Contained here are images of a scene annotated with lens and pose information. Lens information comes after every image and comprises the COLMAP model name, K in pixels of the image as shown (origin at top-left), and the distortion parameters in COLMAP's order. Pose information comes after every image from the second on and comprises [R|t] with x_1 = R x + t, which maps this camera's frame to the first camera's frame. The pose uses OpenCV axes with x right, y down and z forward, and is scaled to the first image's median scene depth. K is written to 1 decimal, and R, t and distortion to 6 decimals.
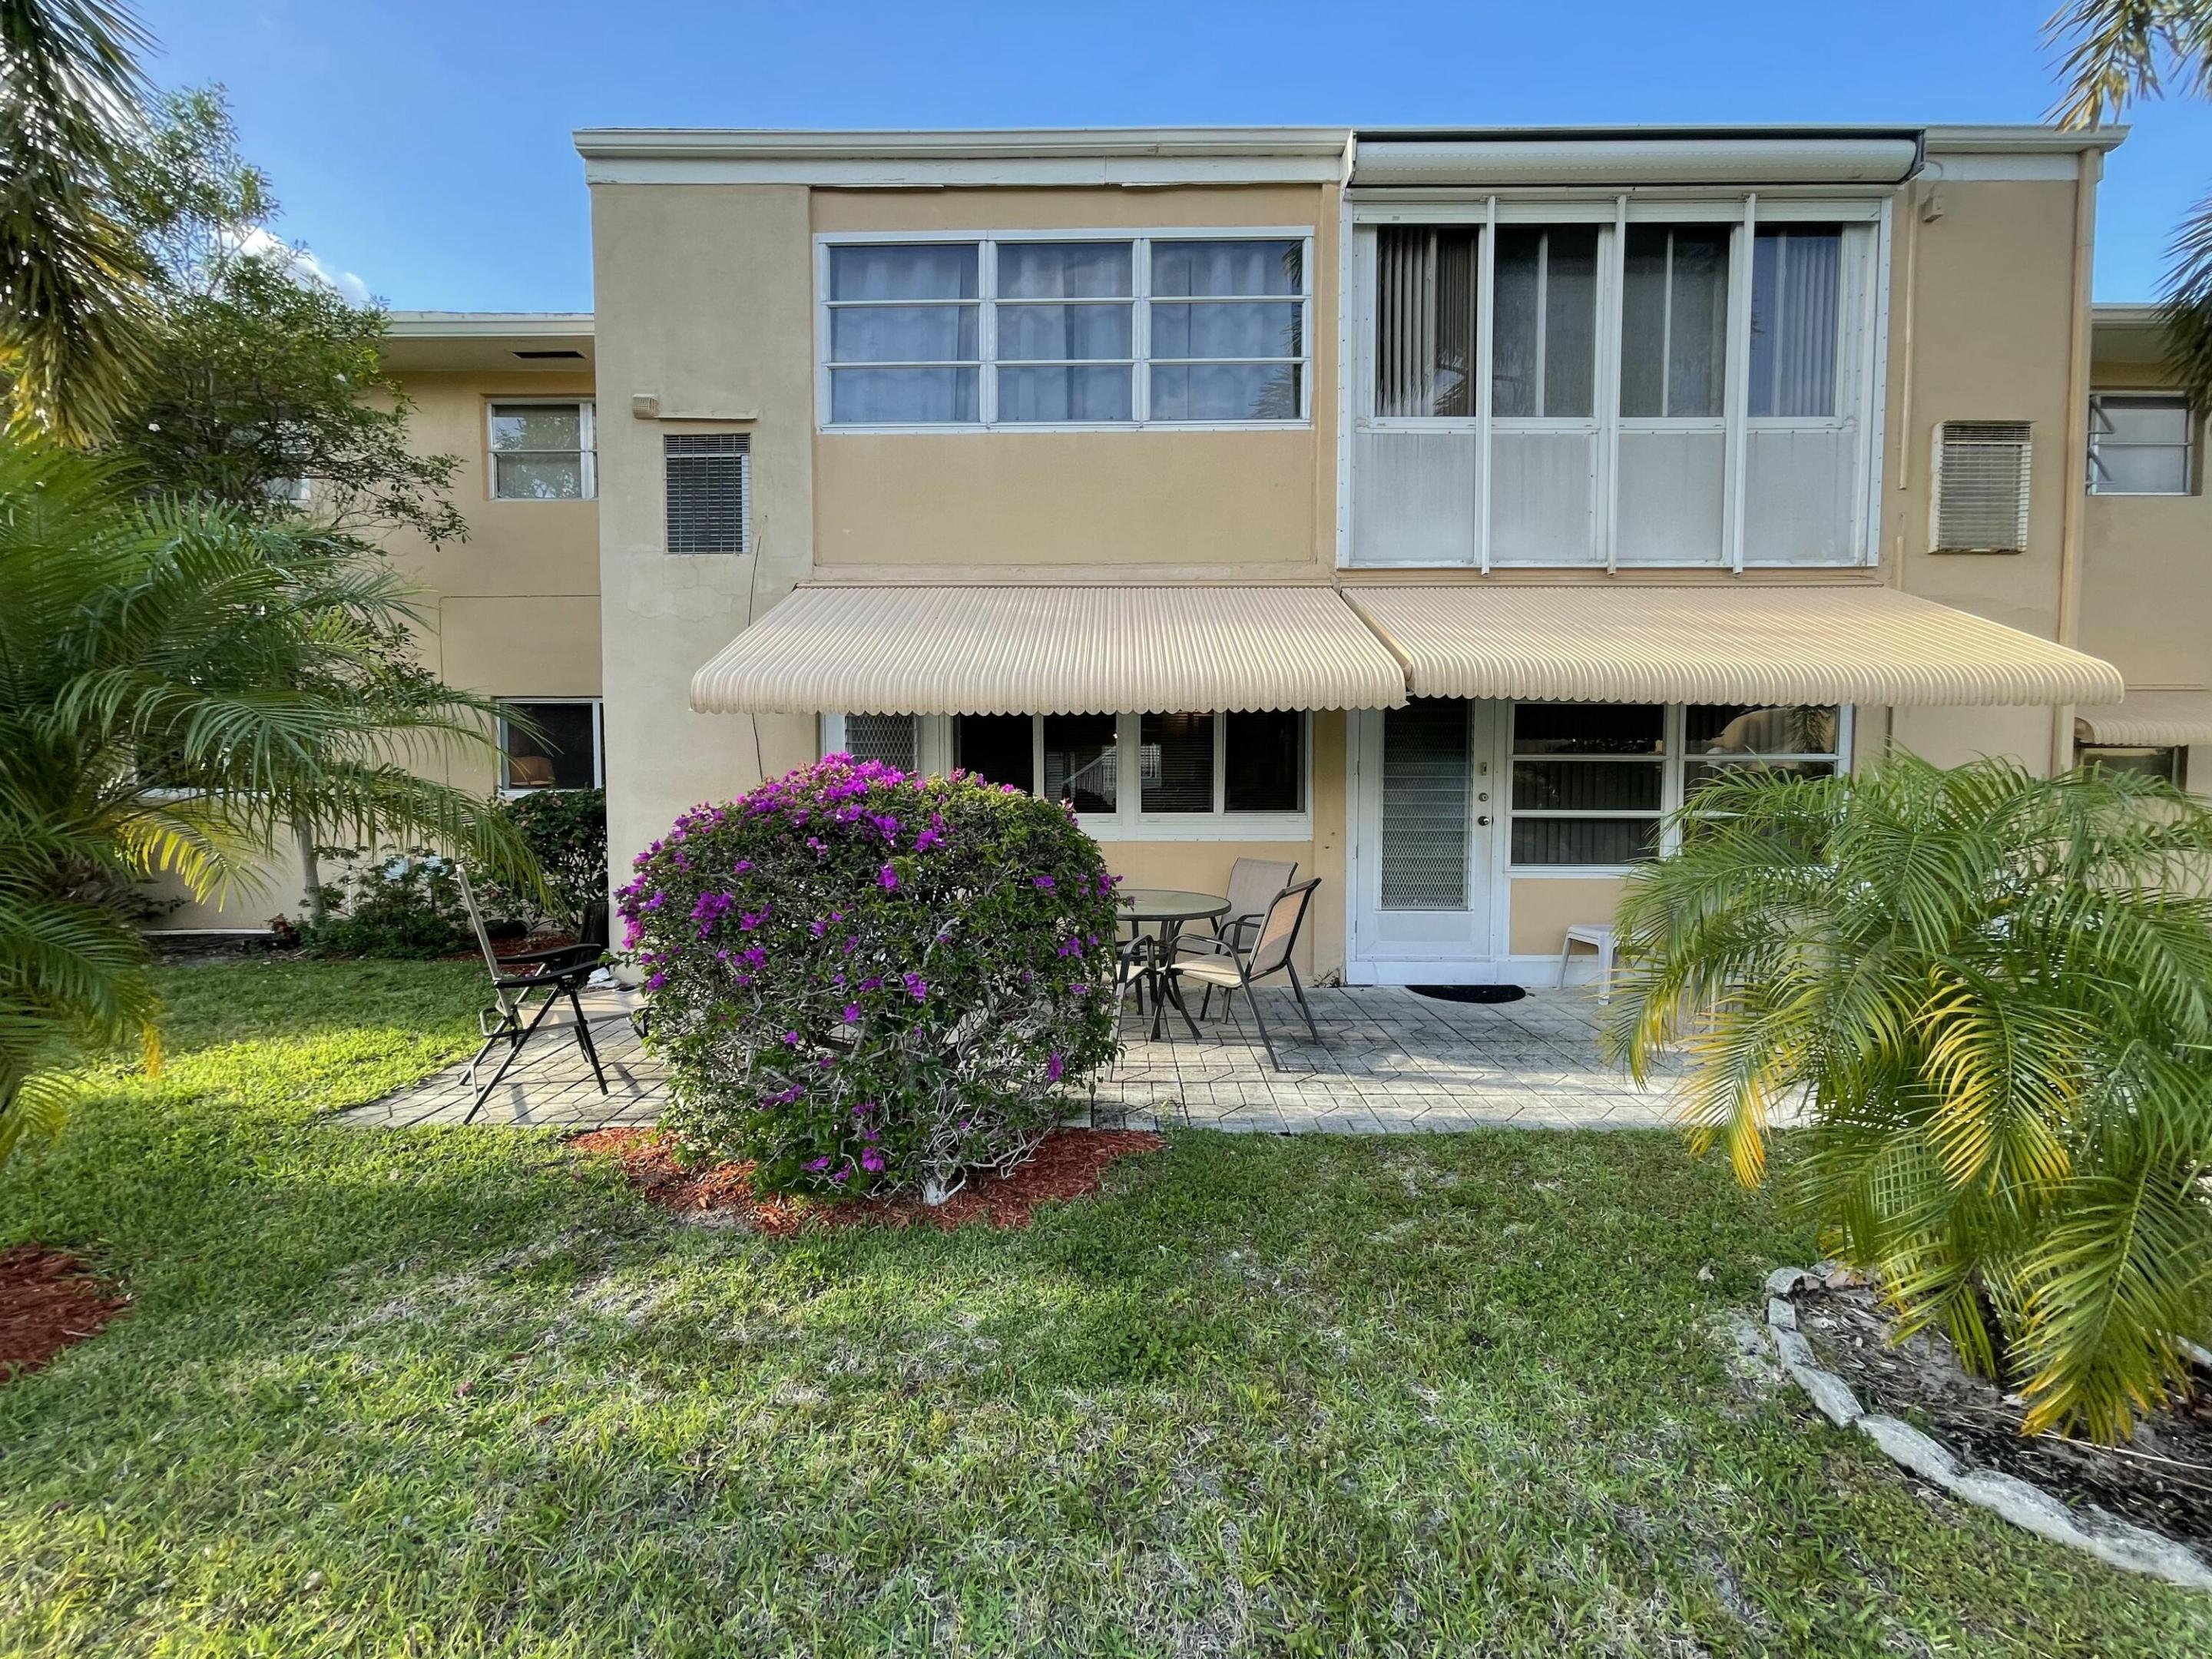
lens RADIAL K [[904.8, 0, 1106.0], [0, 904.8, 829.5], [0, 0, 1]] dist [-0.001766, -0.000143]
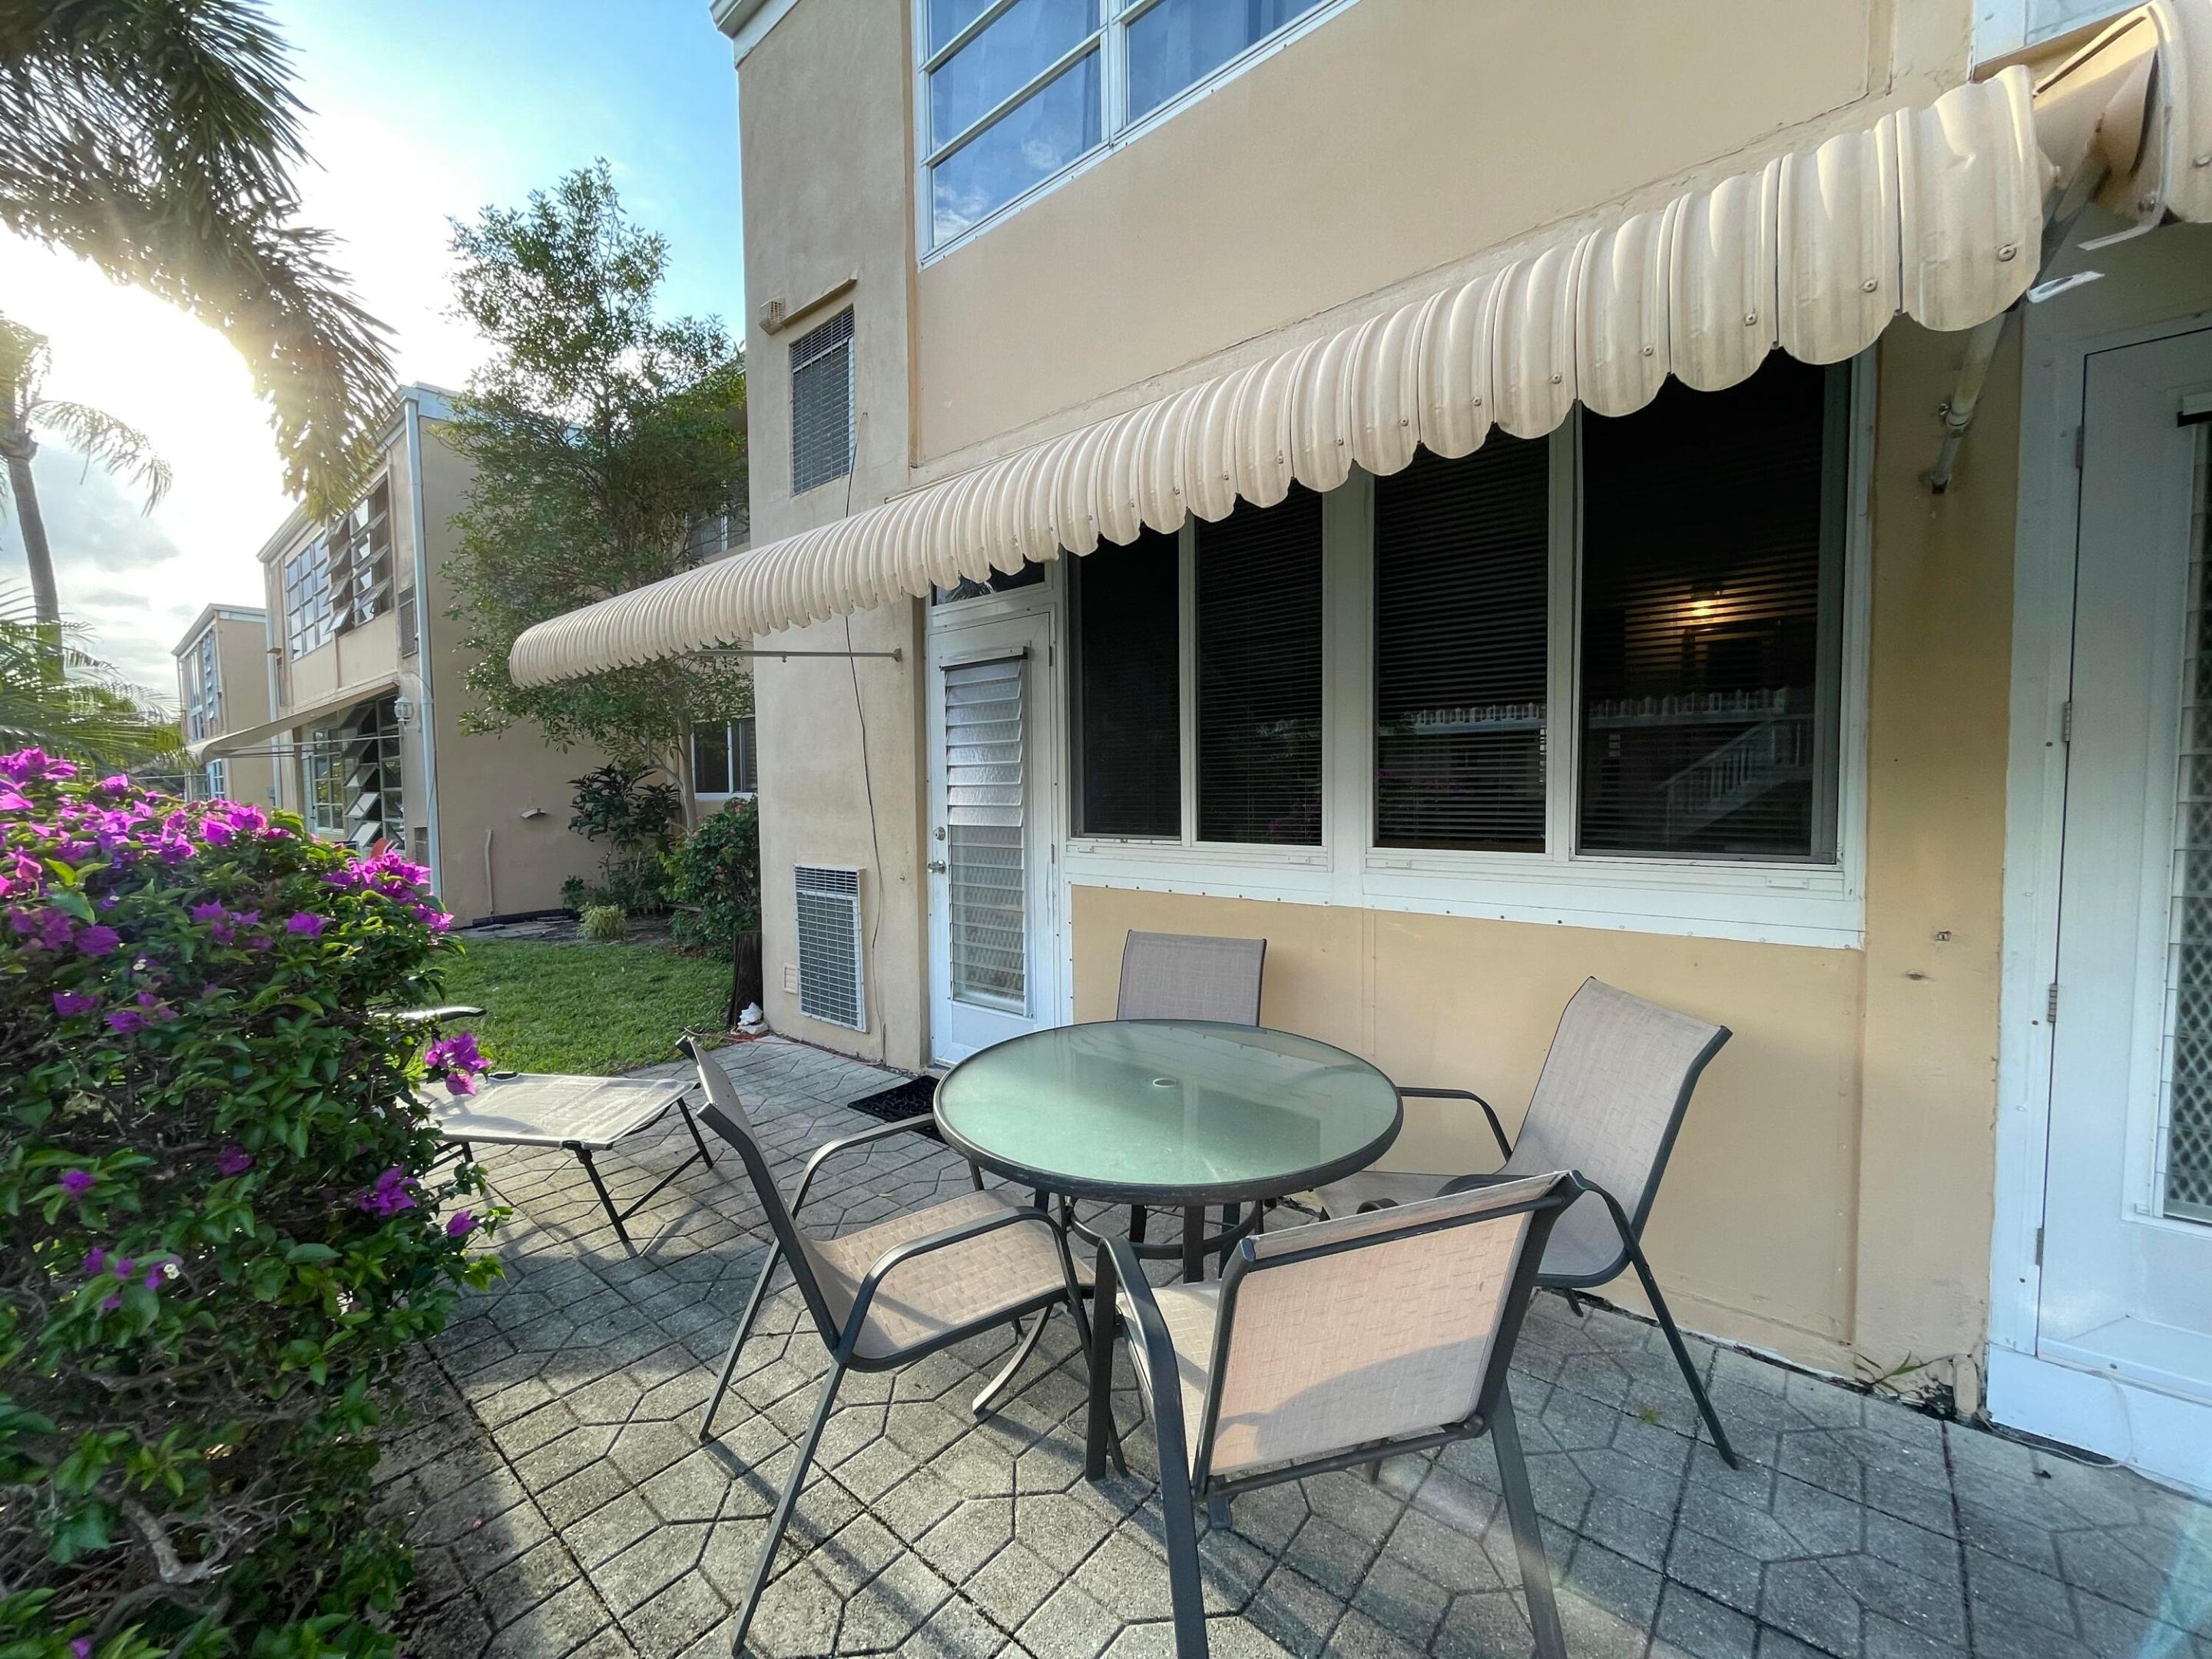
lens RADIAL K [[904.8, 0, 1106.0], [0, 904.8, 829.5], [0, 0, 1]] dist [-0.001766, -0.000143]
pose [[0.762564, 0.024432, -0.646452, 0.231433], [-0.014676, 0.999683, 0.020470, -0.035735], [0.646747, -0.006122, 0.762680, 0.568083]]
